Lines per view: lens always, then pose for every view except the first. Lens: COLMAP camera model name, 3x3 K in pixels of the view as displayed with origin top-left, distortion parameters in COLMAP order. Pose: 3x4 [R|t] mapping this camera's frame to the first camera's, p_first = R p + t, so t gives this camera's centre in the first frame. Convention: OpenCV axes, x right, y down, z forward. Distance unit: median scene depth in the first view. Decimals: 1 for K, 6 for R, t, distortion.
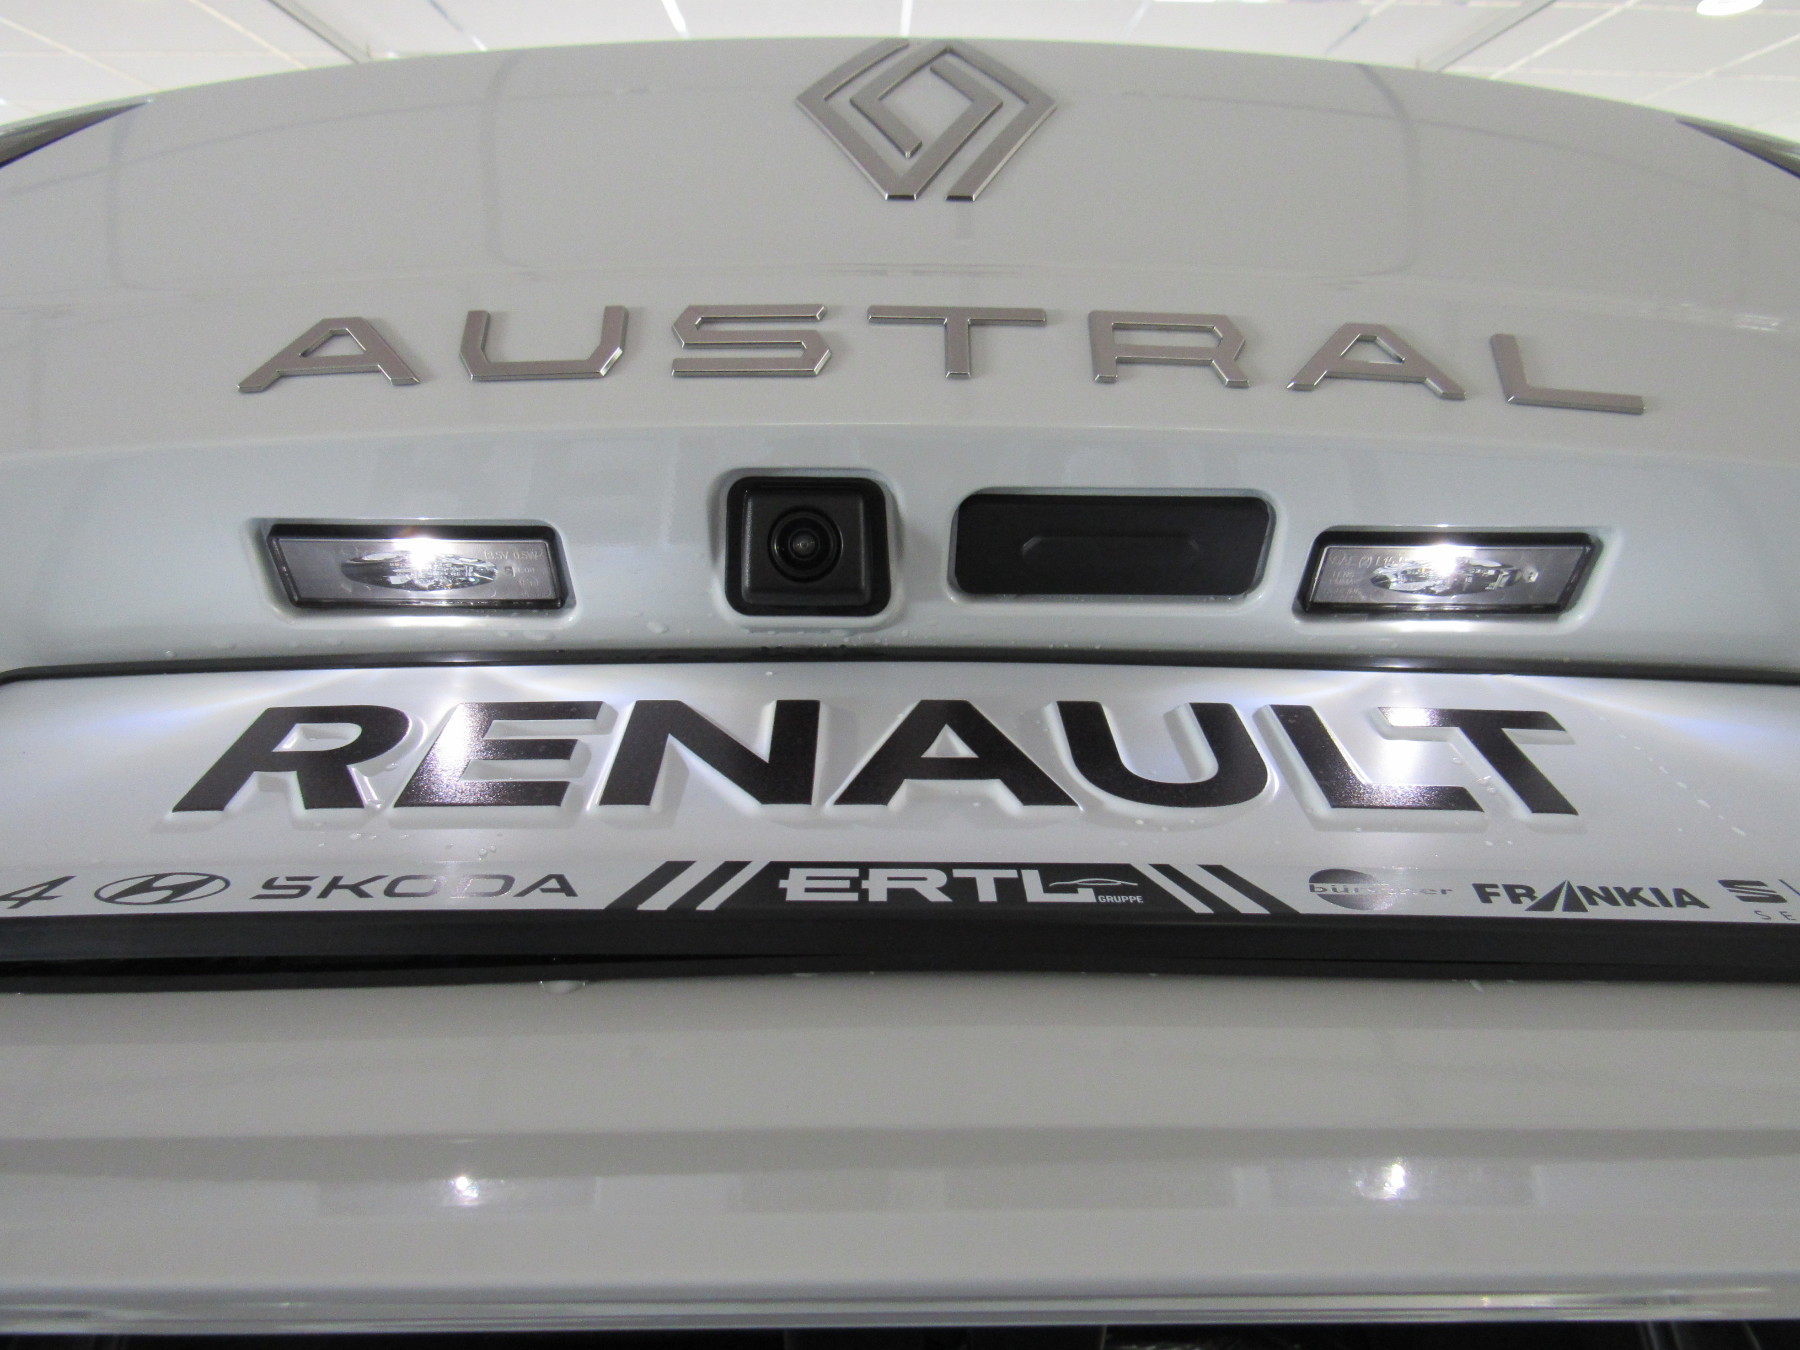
lens RADIAL K [[1311.9, 0, 896.2], [0, 1311.9, 683.0], [0, 0, 1]] dist [-0.030923, 0.011118]
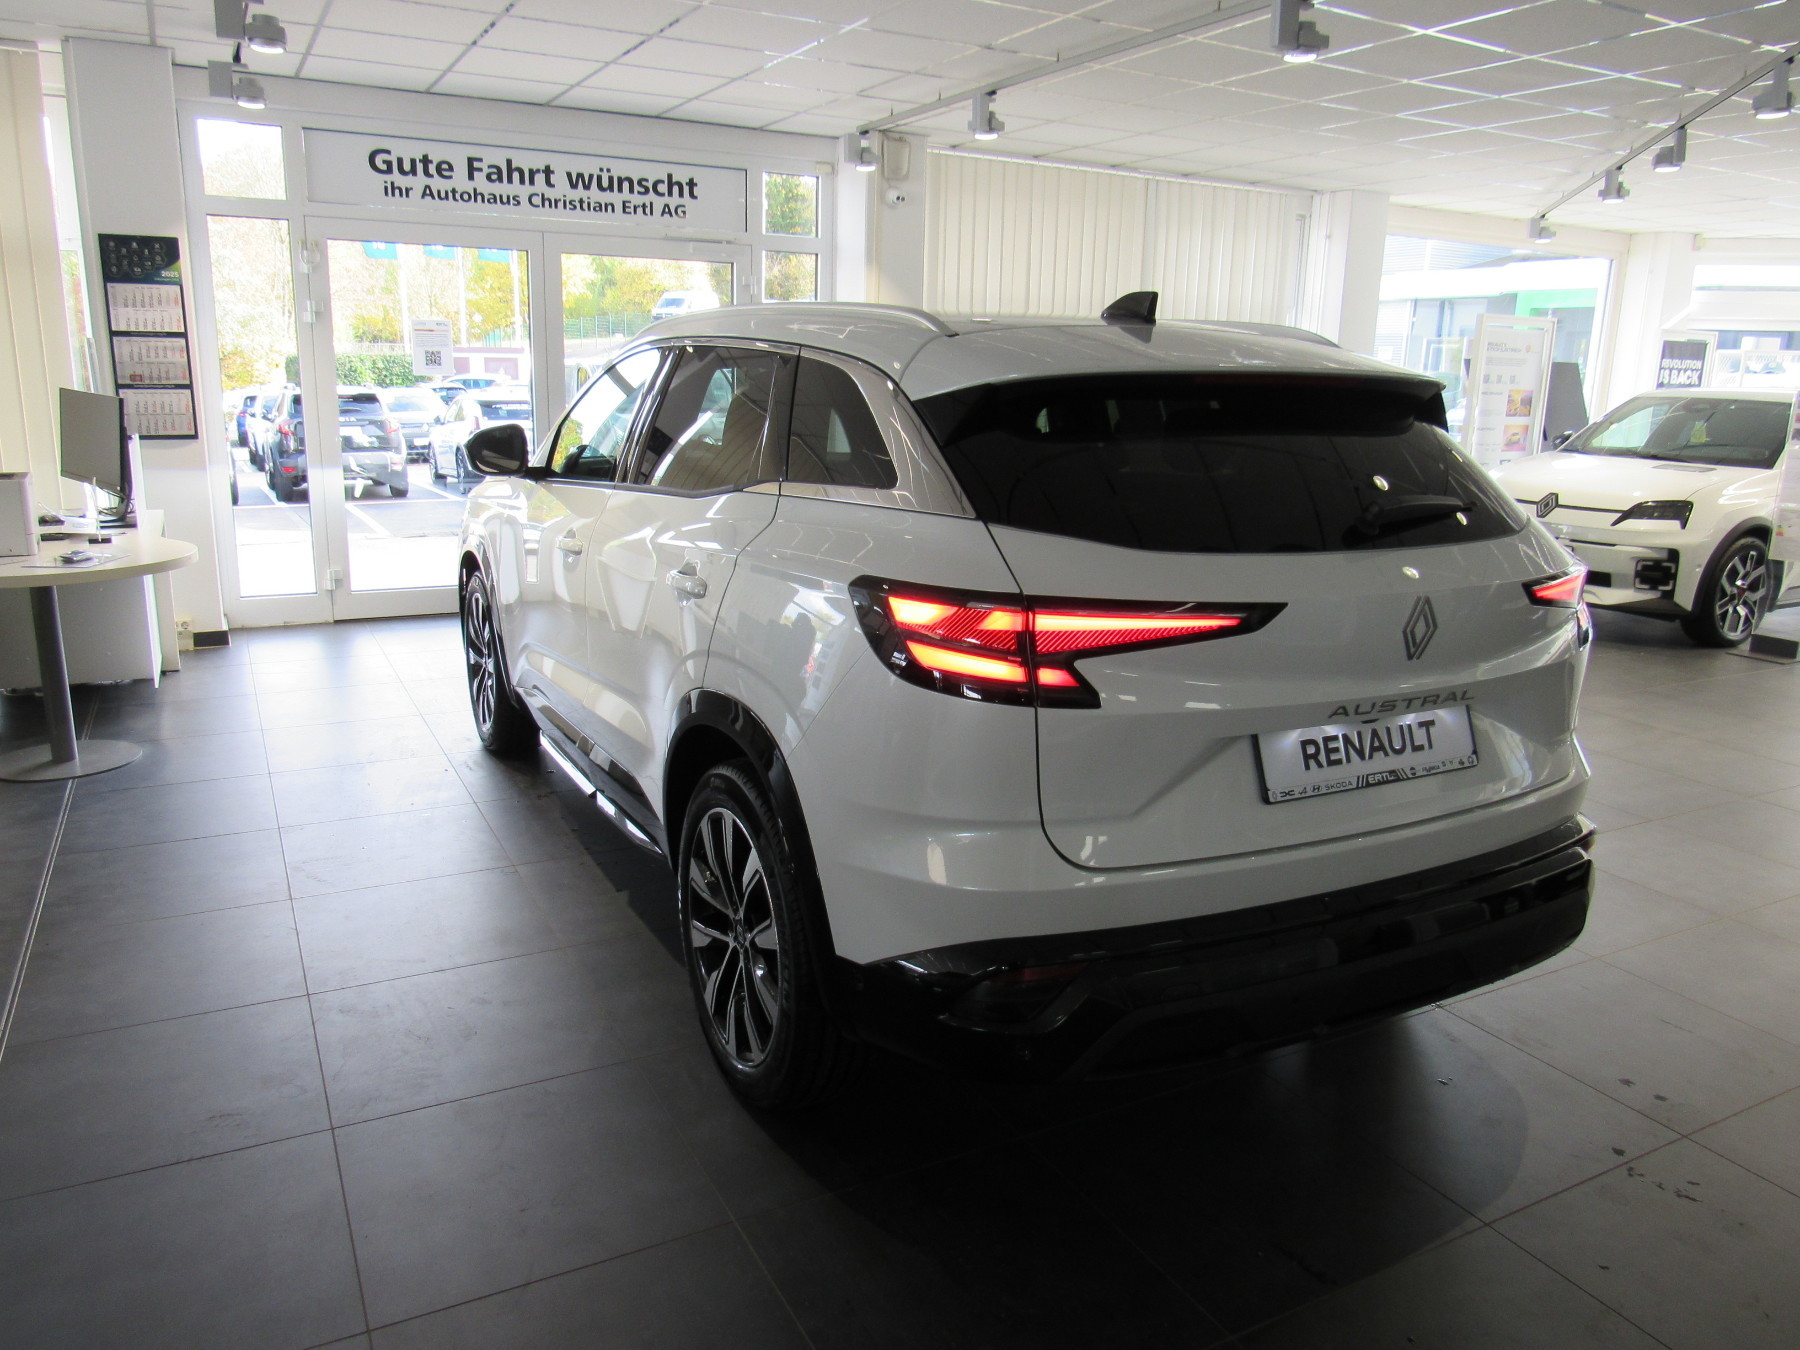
lens RADIAL K [[1311.9, 0, 909.3], [0, 1311.9, 671.8], [0, 0, 1]] dist [-0.030923, 0.011118]
pose [[0.884948, -0.080704, 0.458644, -5.354956], [-0.345474, 0.546645, 0.762776, -4.636271], [-0.312275, -0.833466, 0.455871, -1.129958]]
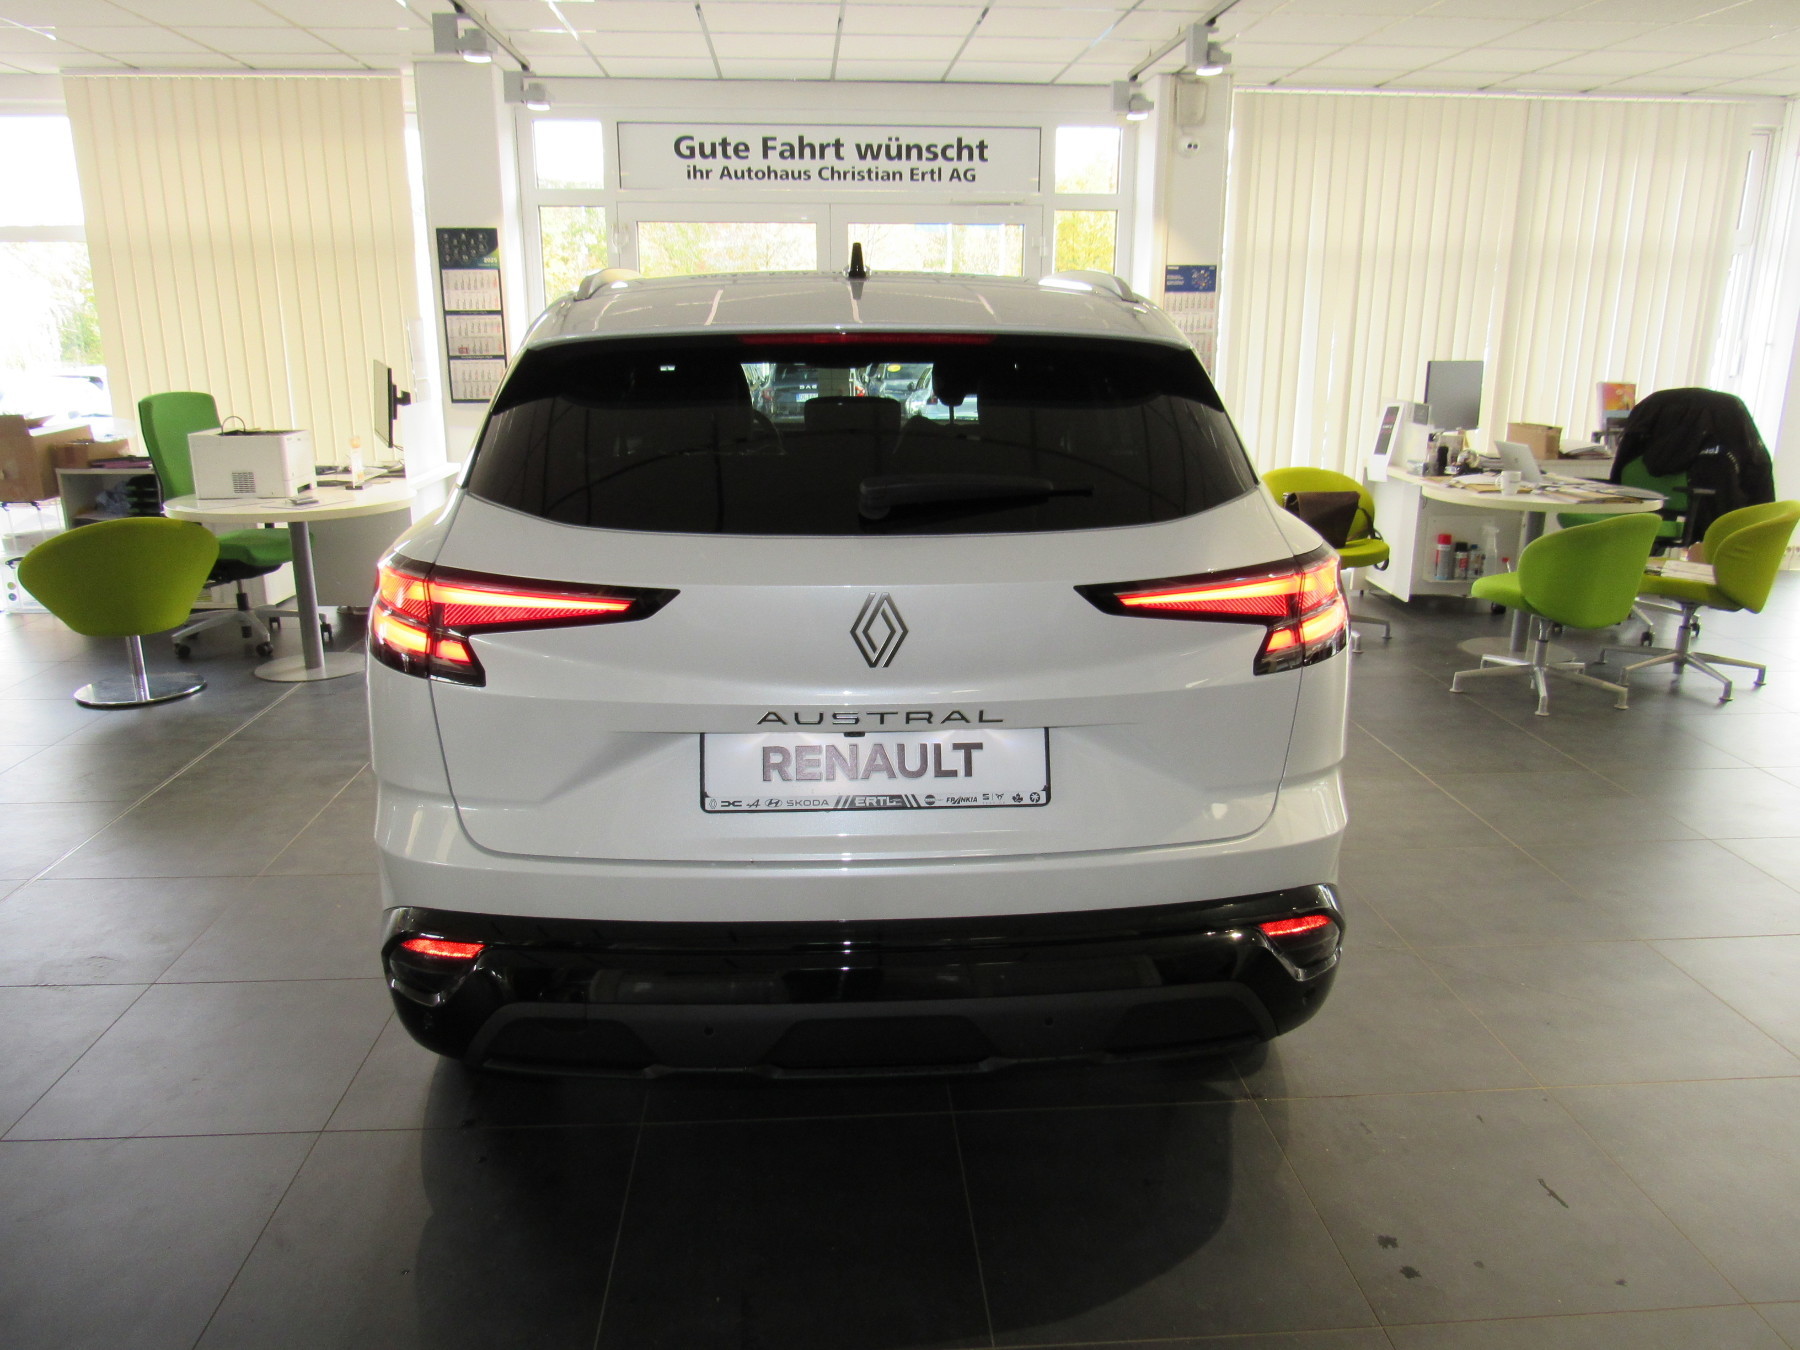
lens RADIAL K [[1311.9, 0, 892.5], [0, 1311.9, 677.2], [0, 0, 1]] dist [-0.030923, 0.011118]
pose [[0.998724, -0.006650, 0.050066, -0.197097], [-0.039808, 0.506424, 0.861365, -5.358714], [-0.031083, -0.862259, 0.505513, -1.763779]]
